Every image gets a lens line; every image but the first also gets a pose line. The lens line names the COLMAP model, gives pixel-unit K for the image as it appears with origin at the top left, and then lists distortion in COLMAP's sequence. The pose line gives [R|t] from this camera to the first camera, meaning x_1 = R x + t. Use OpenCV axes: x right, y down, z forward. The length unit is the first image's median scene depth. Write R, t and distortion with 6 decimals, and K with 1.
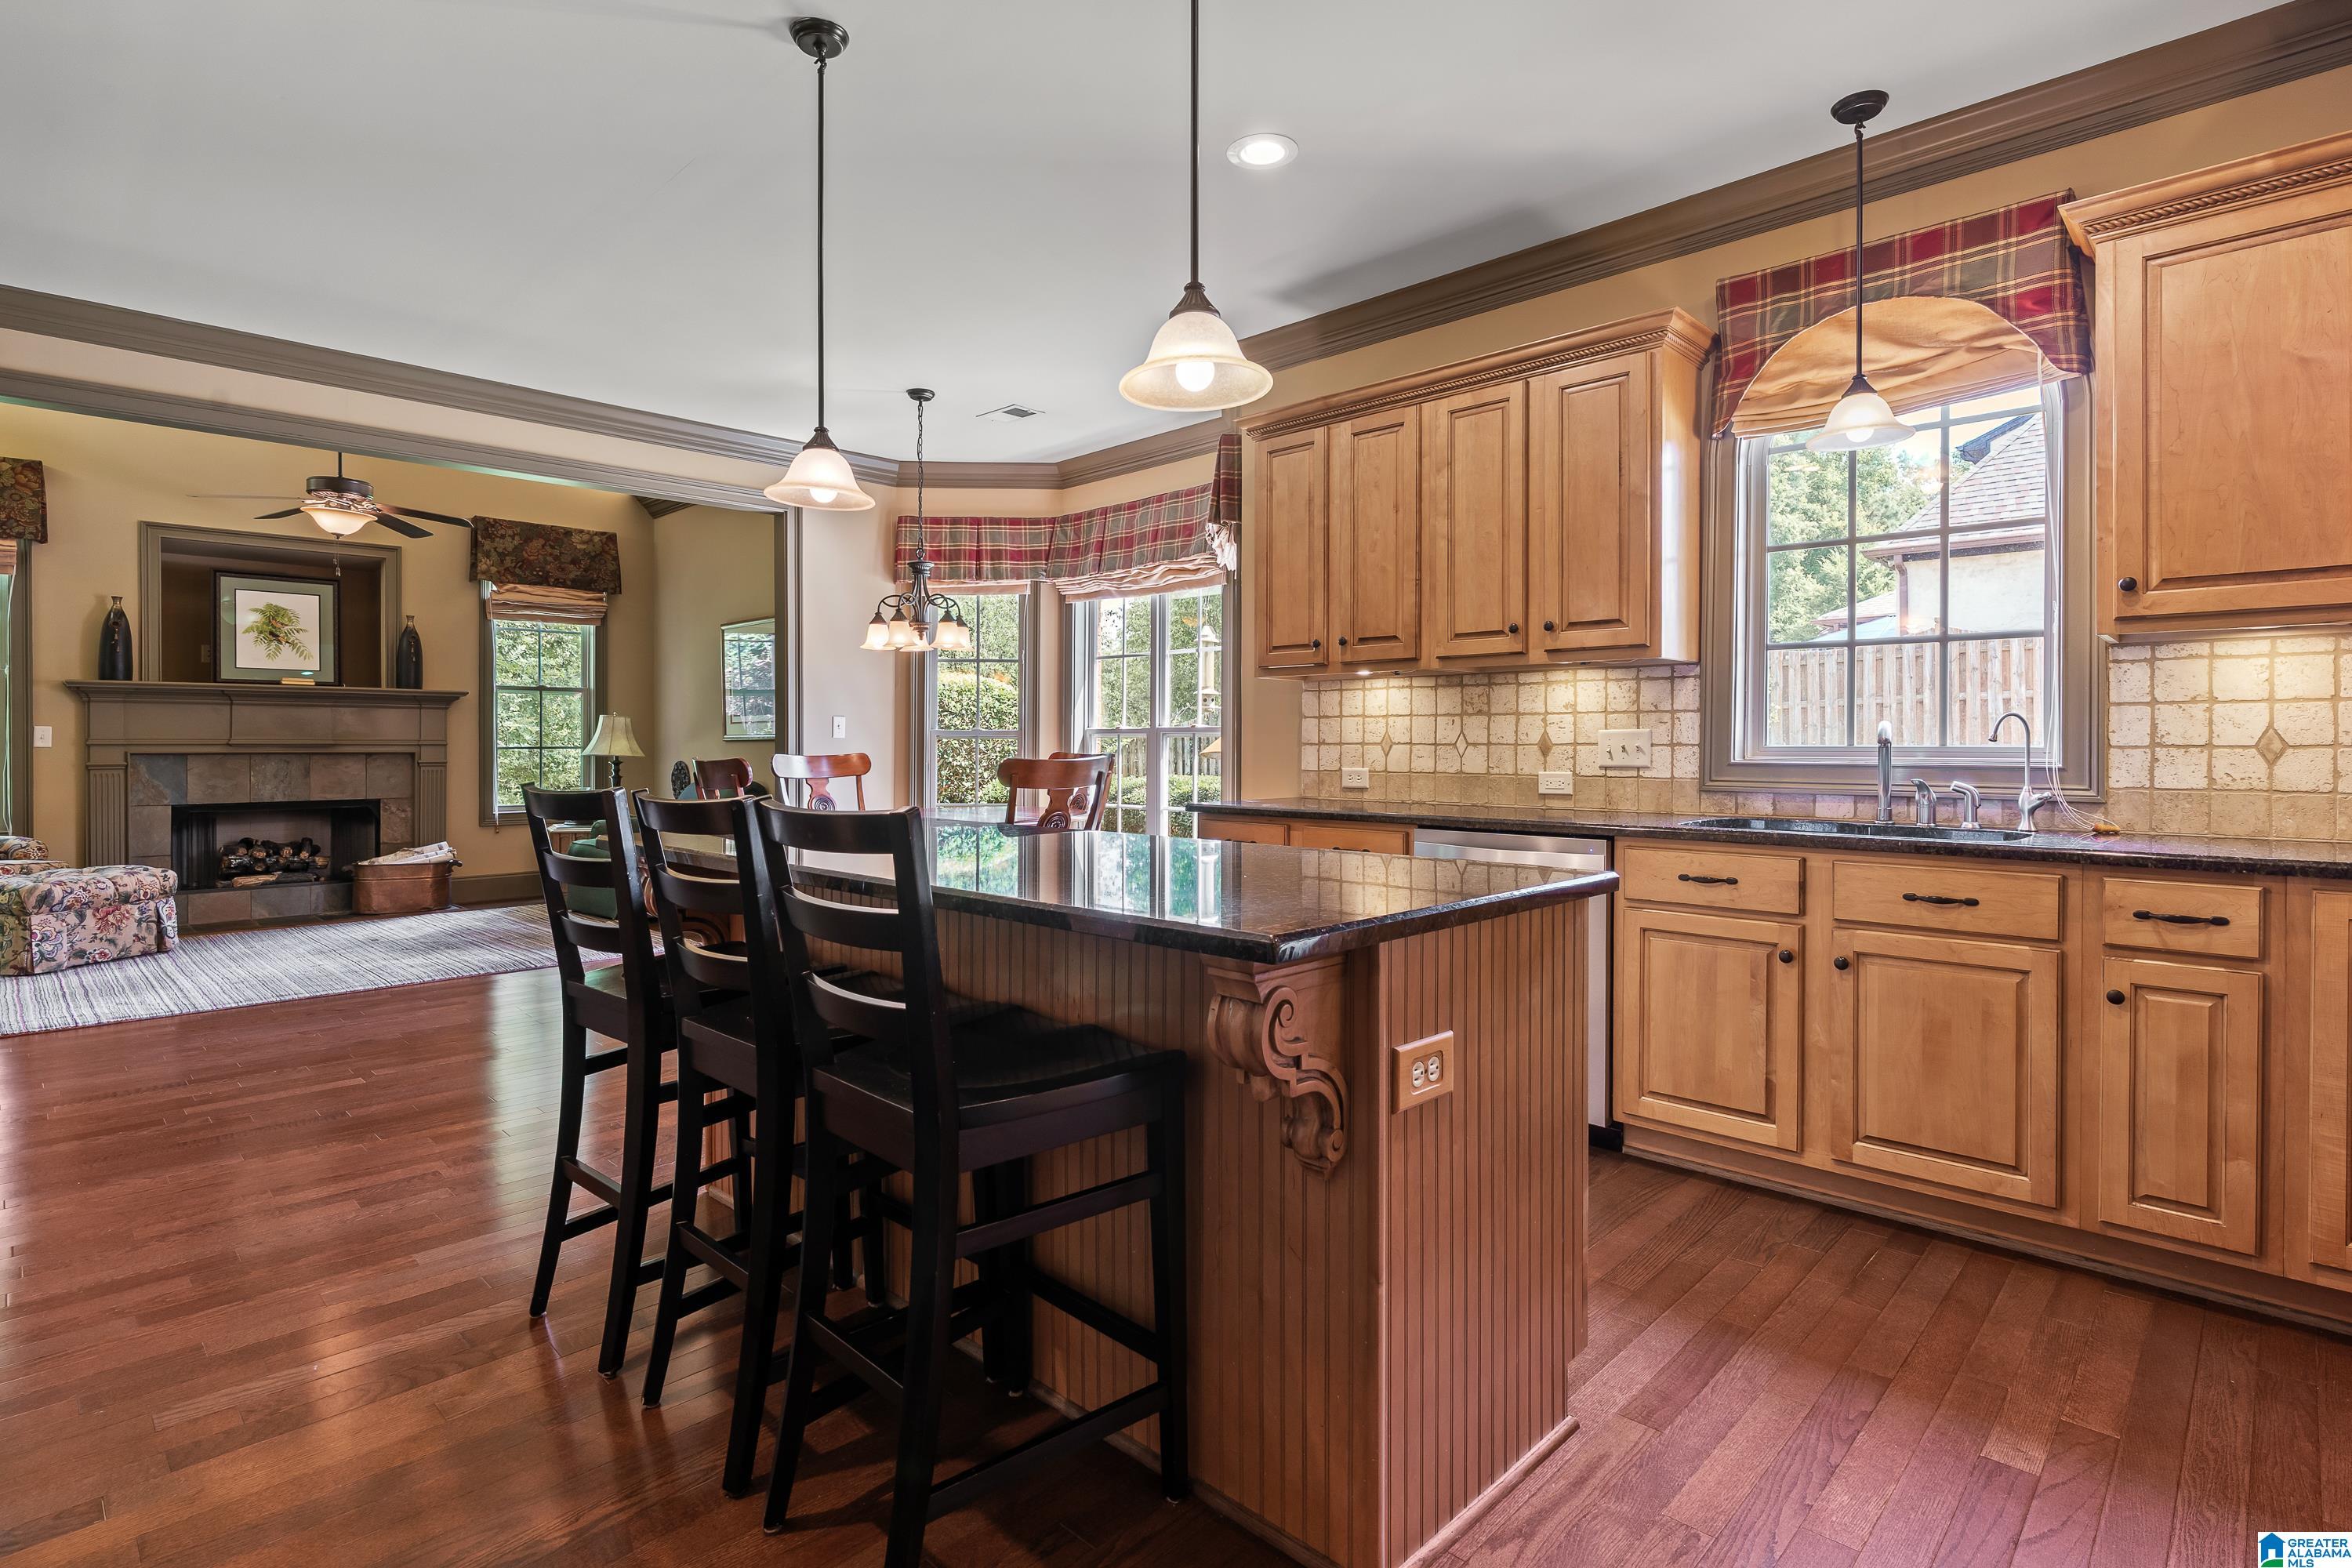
lens RADIAL K [[1160.1, 0, 1168.4], [0, 1160.1, 745.8], [0, 0, 1]] dist [0.000522, -0.000116]
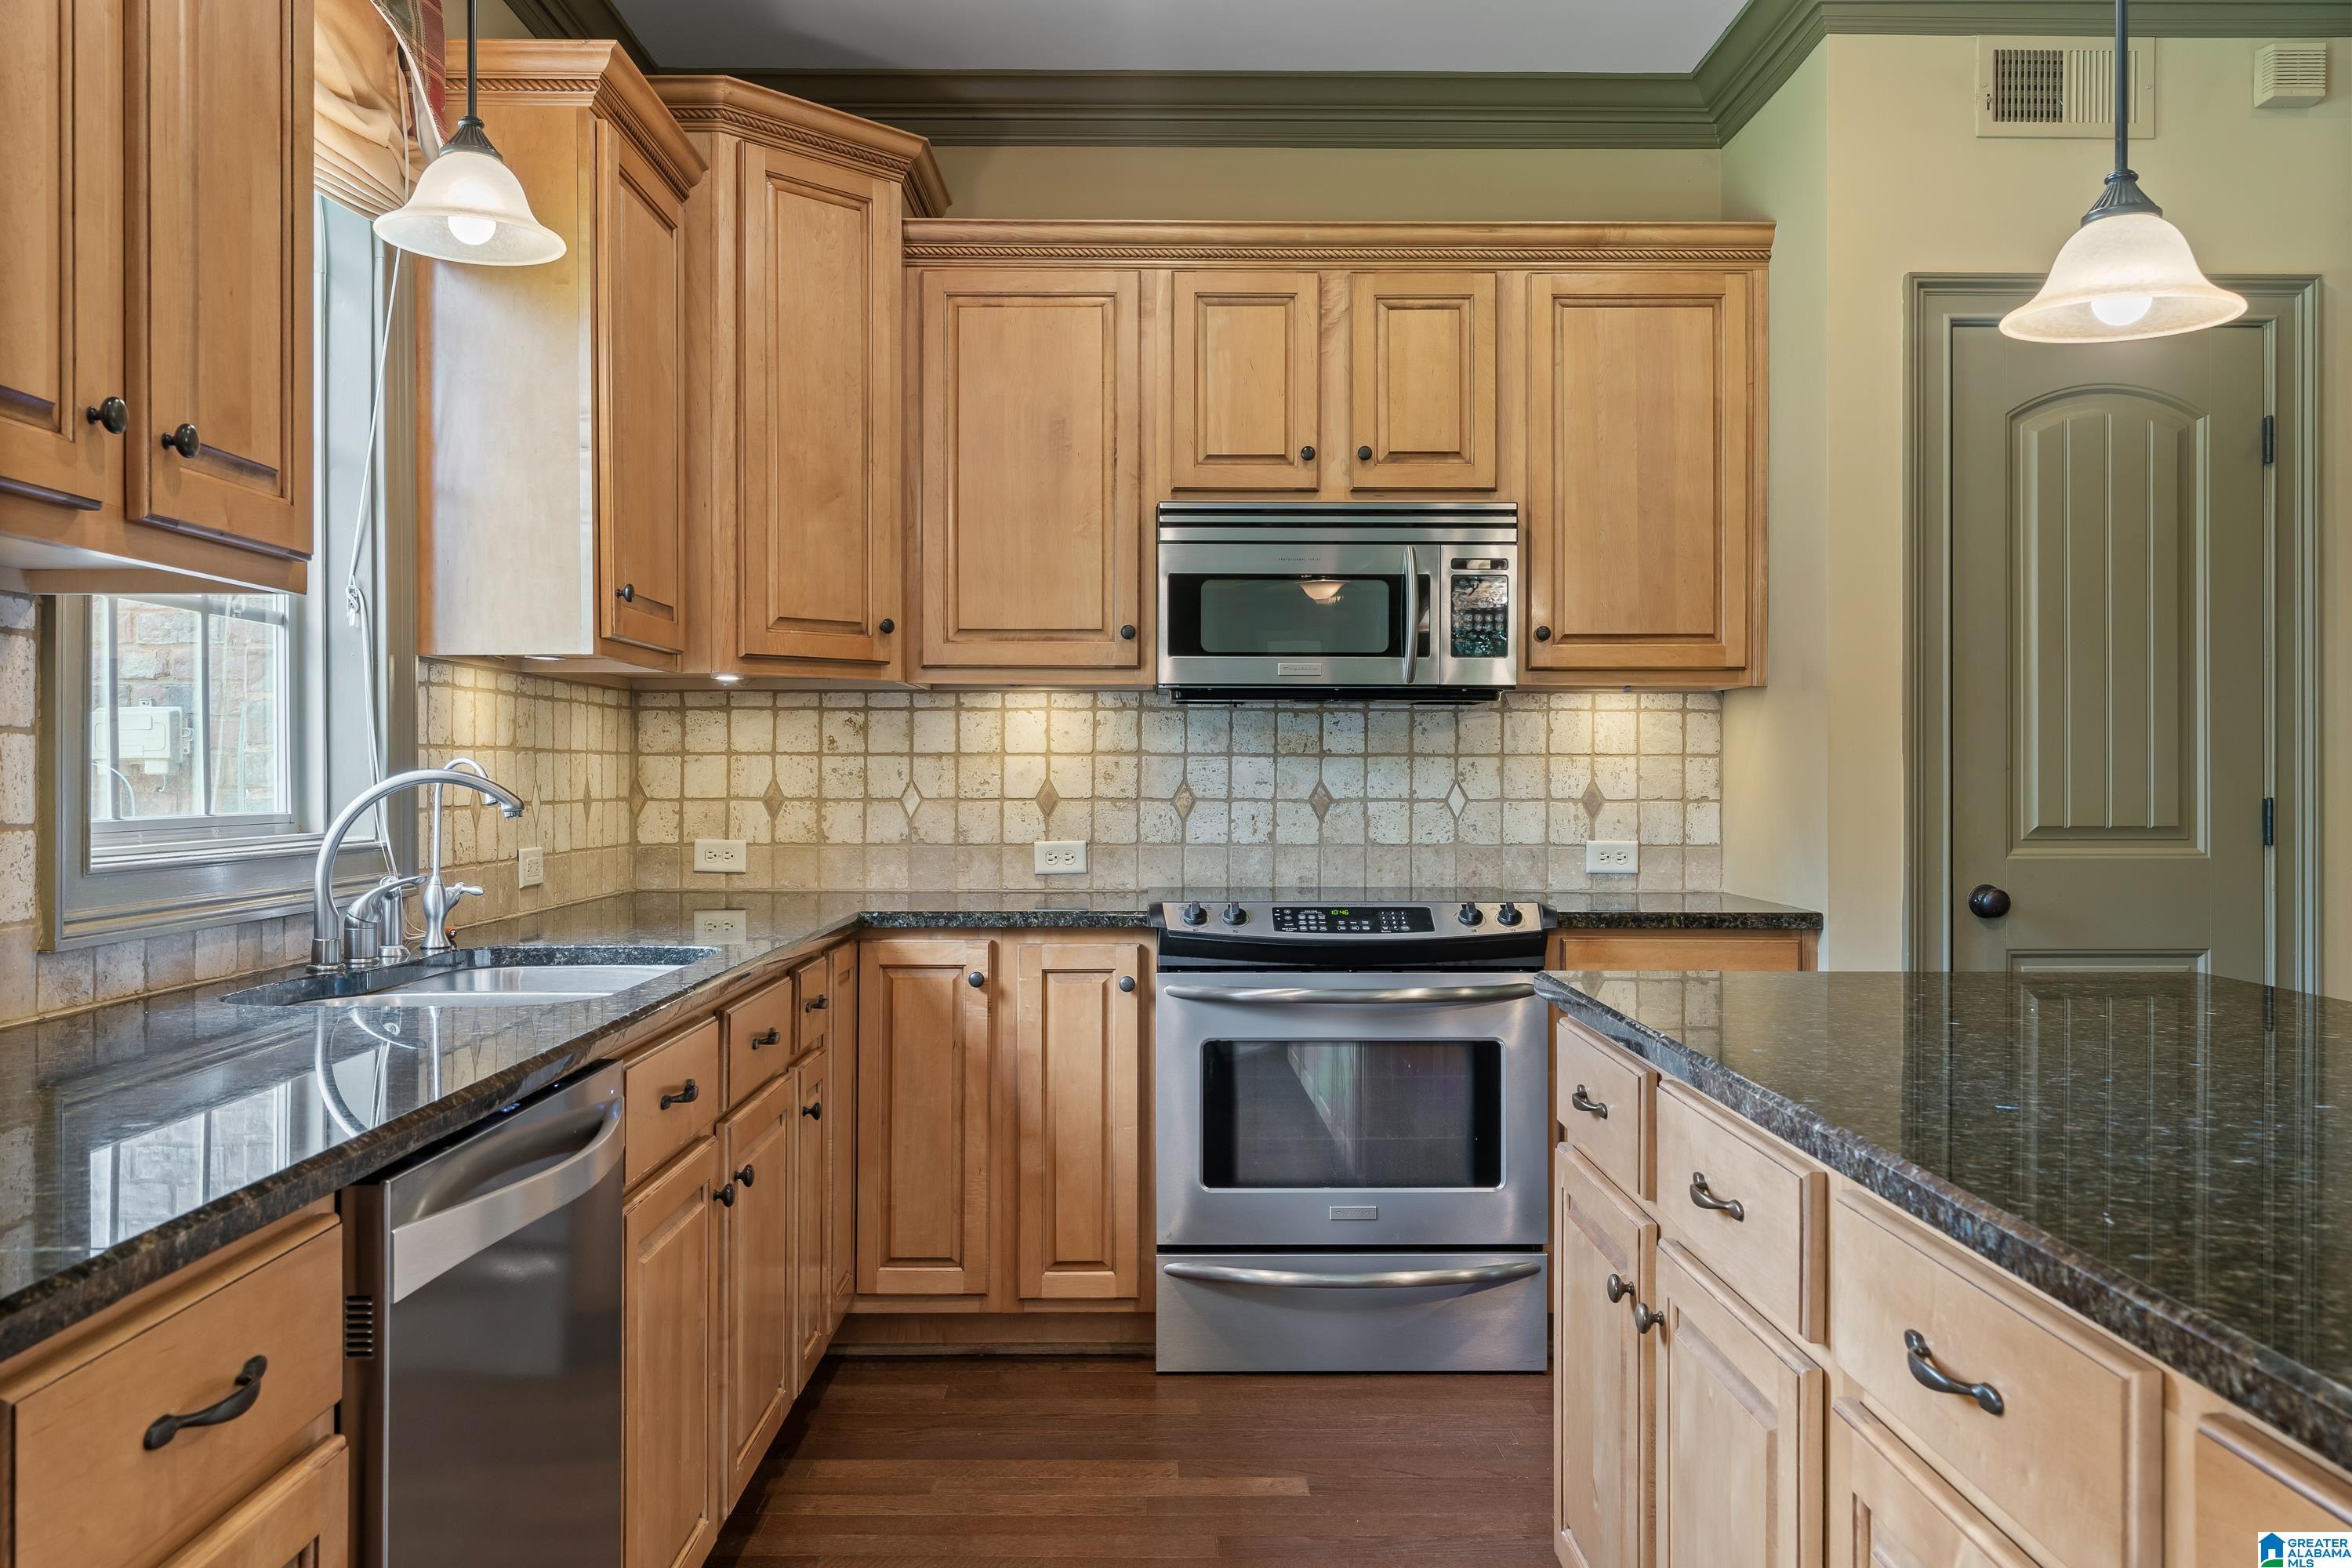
lens RADIAL K [[1809.7, 0, 1174.3], [0, 1809.7, 768.2], [0, 0, 1]] dist [0.001003, 0.004094]
pose [[-0.706238, 0.001572, 0.707973, -0.091789], [0.001457, 0.999999, -0.000767, -0.008872], [-0.707973, 0.000490, -0.706239, 0.572353]]
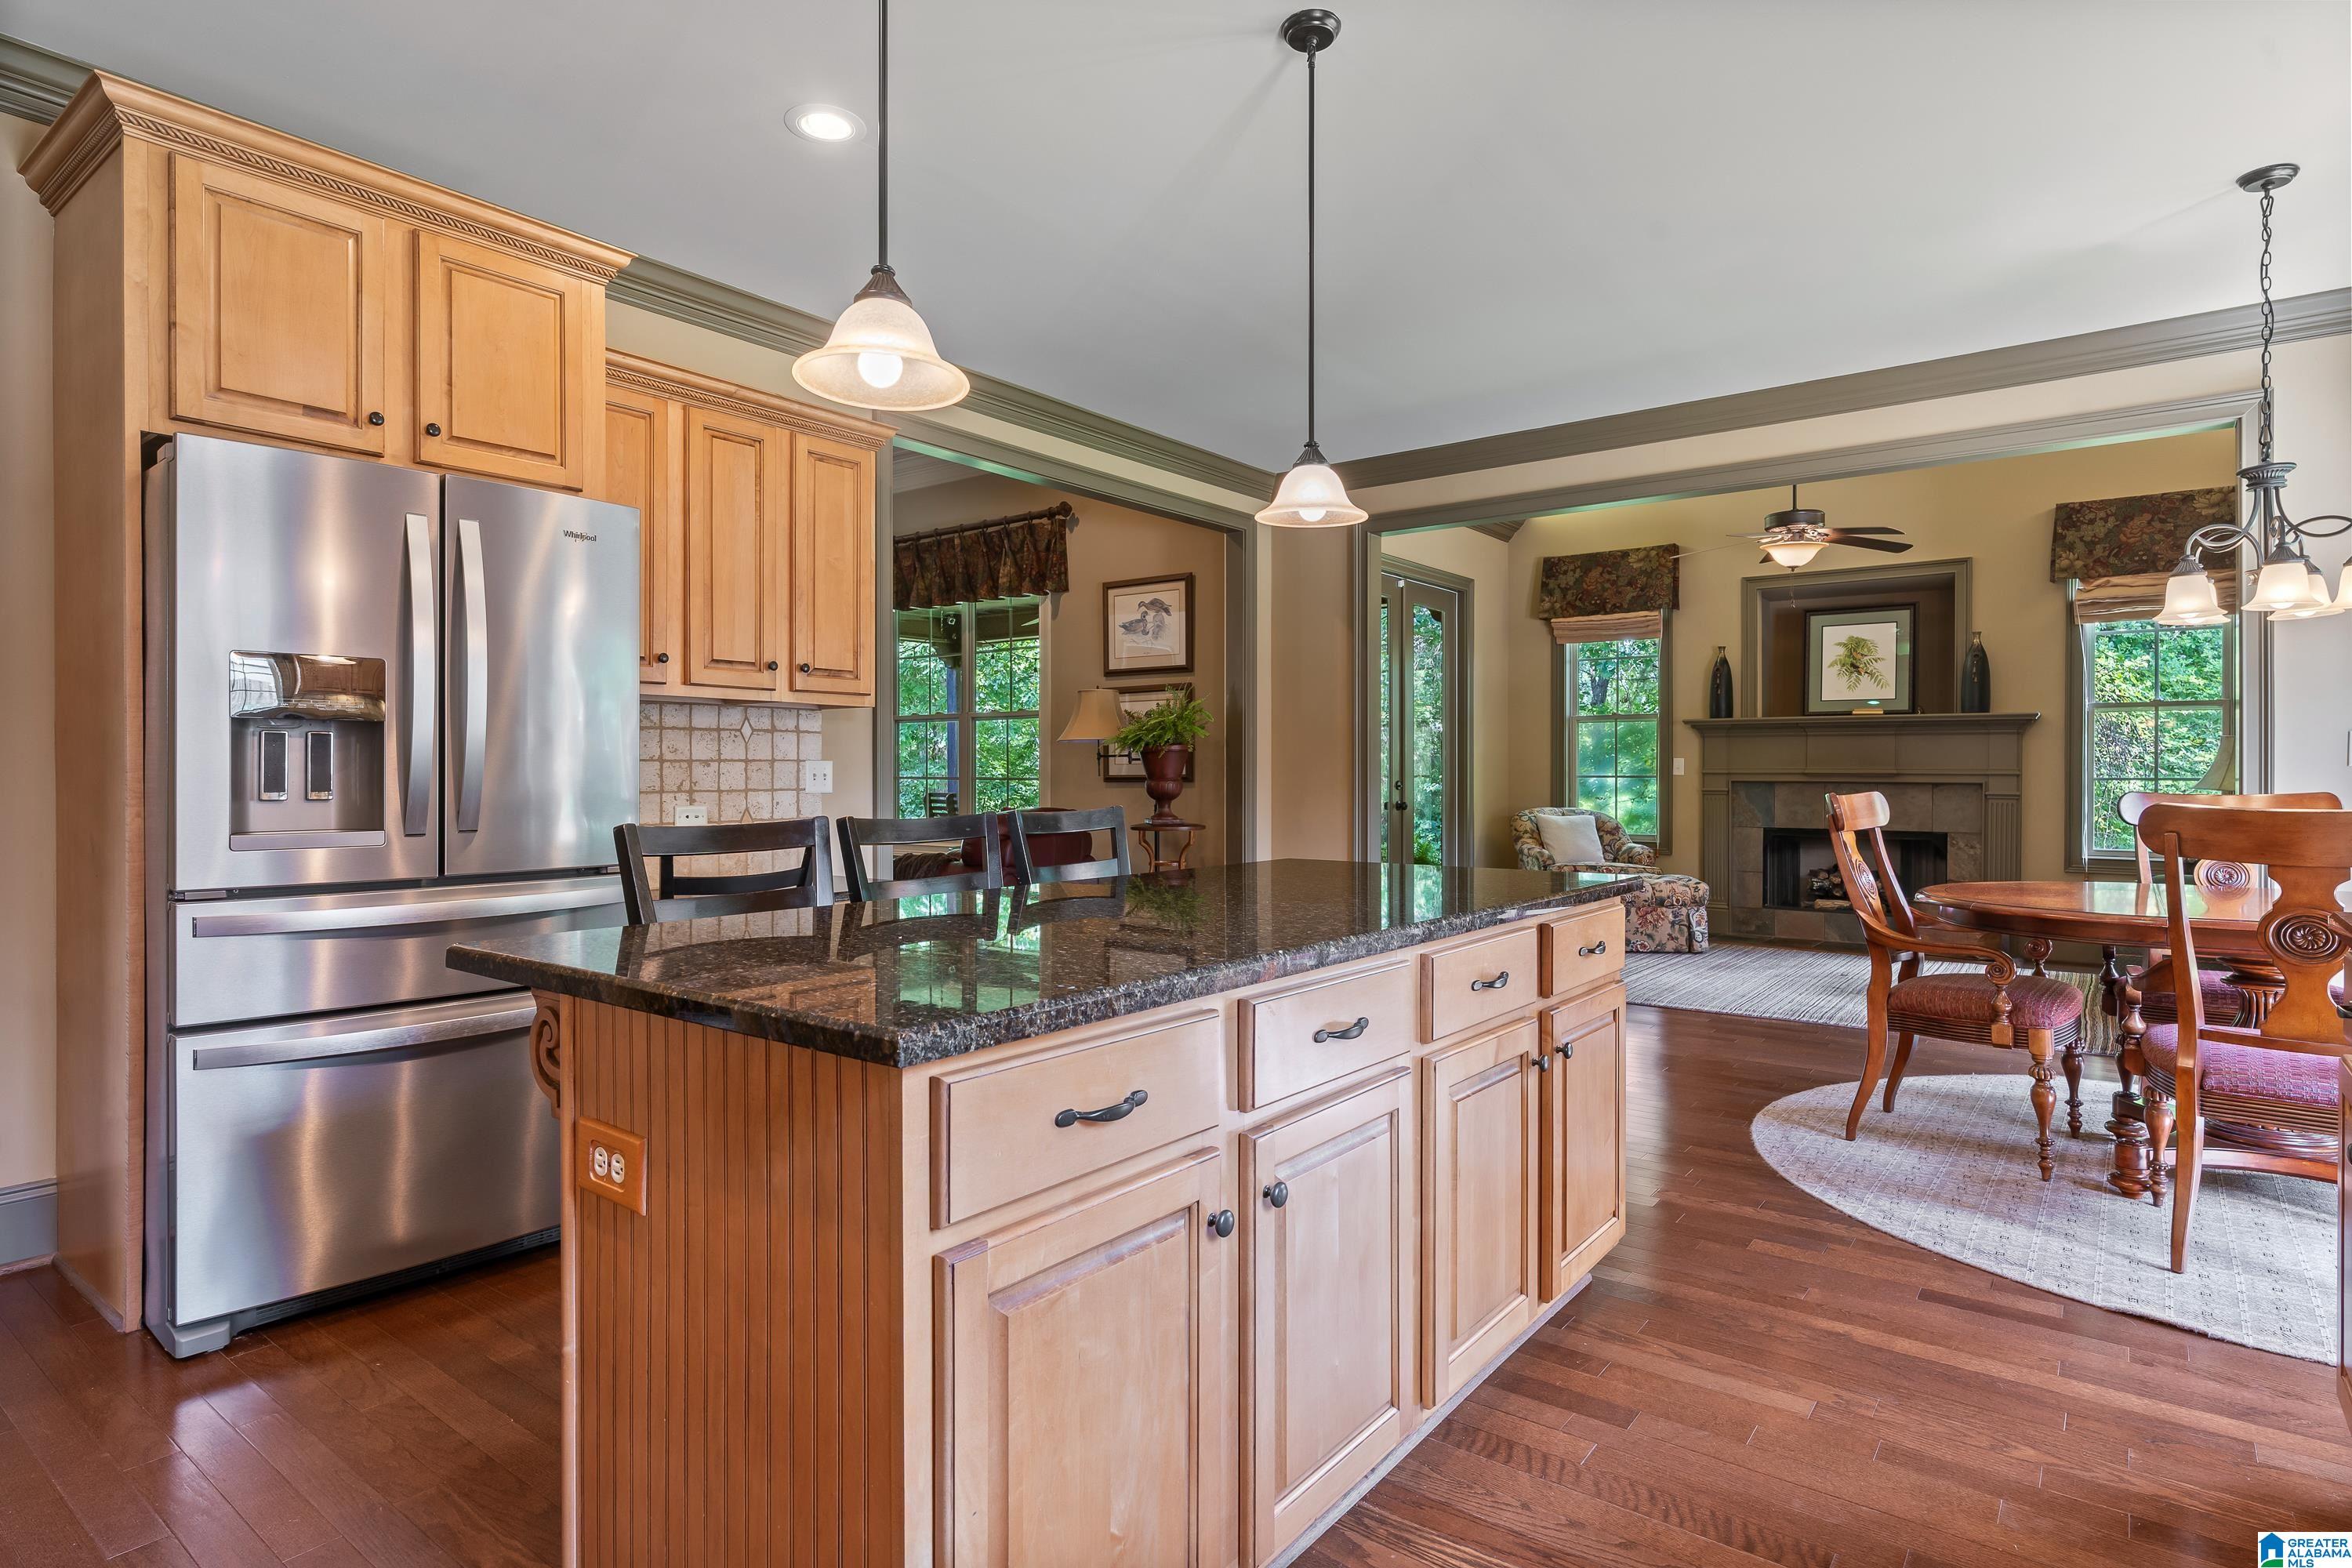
lens RADIAL K [[1248.9, 0, 1172.3], [0, 1248.9, 776.7], [0, 0, 1]] dist [-0.000843, -0.000186]
pose [[0.119937, 0.006575, -0.992760, 0.264323], [-0.004097, 0.999973, 0.006128, -0.002945], [0.992773, 0.003333, 0.119960, 0.290021]]
